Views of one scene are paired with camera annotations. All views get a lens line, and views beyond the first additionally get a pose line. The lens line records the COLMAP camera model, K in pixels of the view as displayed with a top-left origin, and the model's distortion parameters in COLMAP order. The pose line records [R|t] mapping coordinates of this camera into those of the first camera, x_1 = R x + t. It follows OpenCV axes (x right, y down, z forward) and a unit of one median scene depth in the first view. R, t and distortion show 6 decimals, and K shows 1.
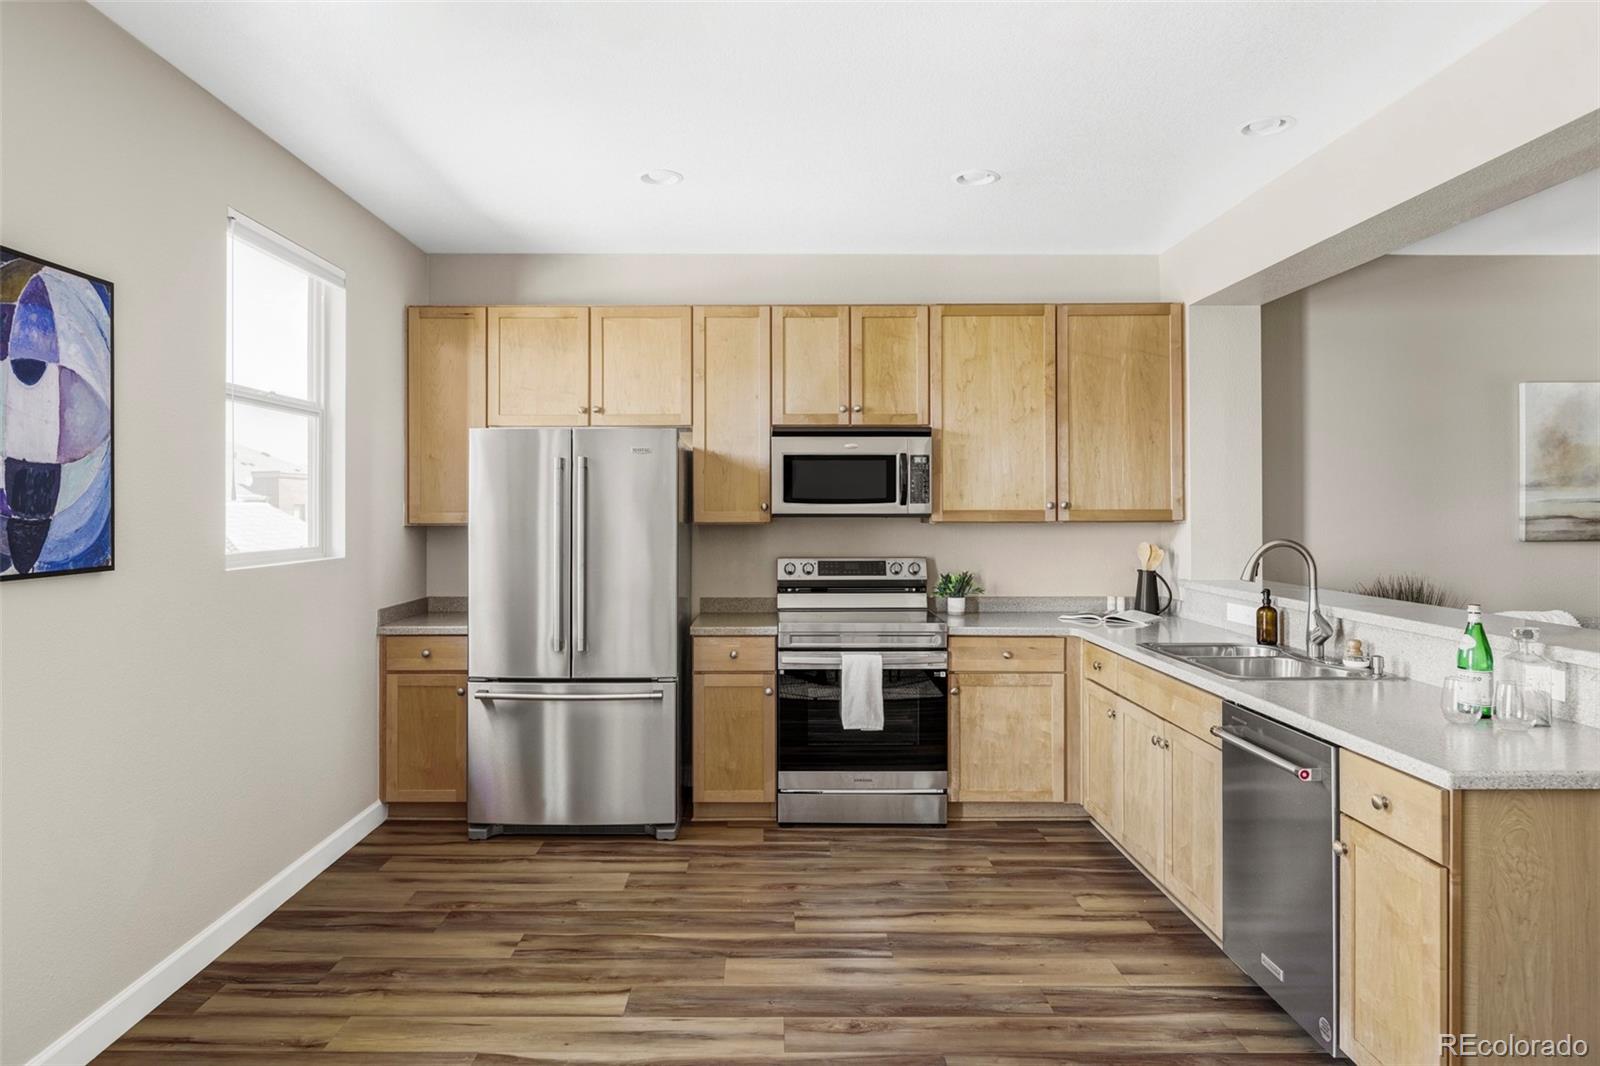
lens RADIAL K [[1061.7, 0, 780.2], [0, 1061.7, 506.7], [0, 0, 1]] dist [0.010565, -0.000165]
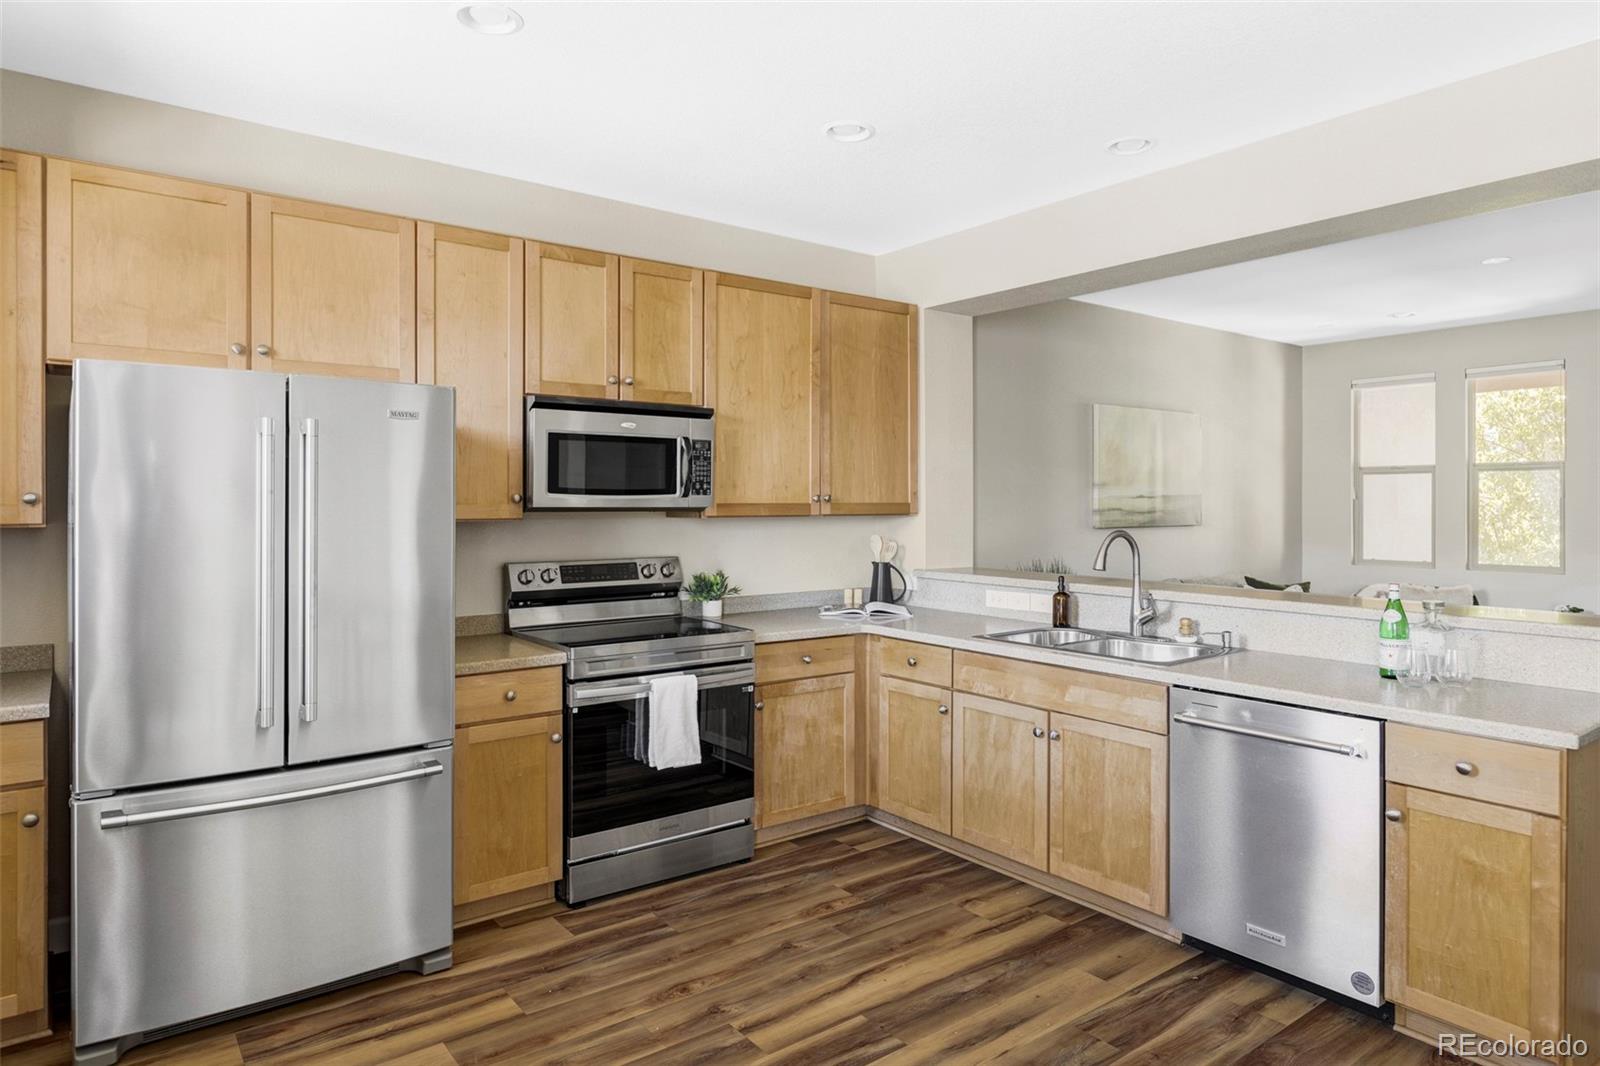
lens RADIAL K [[965.2, 0, 829.0], [0, 965.2, 503.2], [0, 0, 1]] dist [0.001188, 0.002354]
pose [[0.773617, 0.002184, 0.633649, -0.304291], [-0.004149, 0.999990, 0.001619, 0.001728], [-0.633639, -0.003882, 0.773619, 0.335149]]
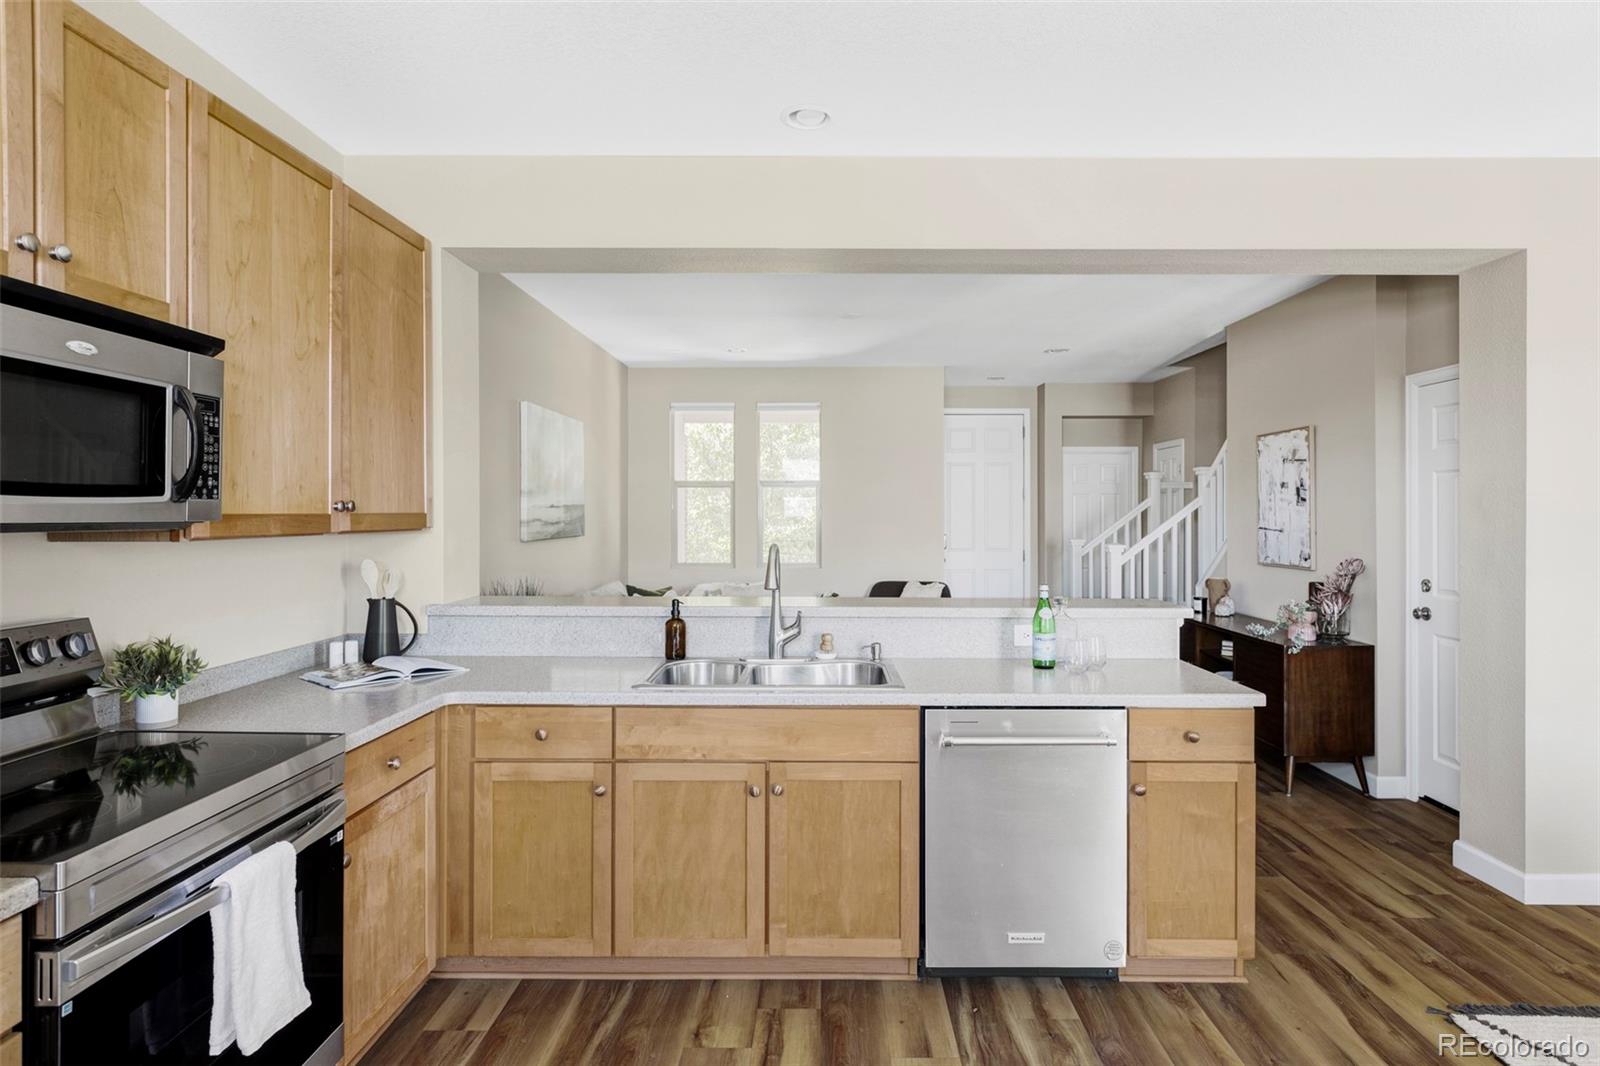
lens RADIAL K [[900.2, 0, 800.5], [0, 900.2, 515.6], [0, 0, 1]] dist [0.015848, -0.001779]
pose [[-0.012815, -0.000575, 0.999918, -0.282465], [-0.003794, 0.999993, 0.000526, 0.003052], [-0.999911, -0.003787, -0.012818, 0.780384]]
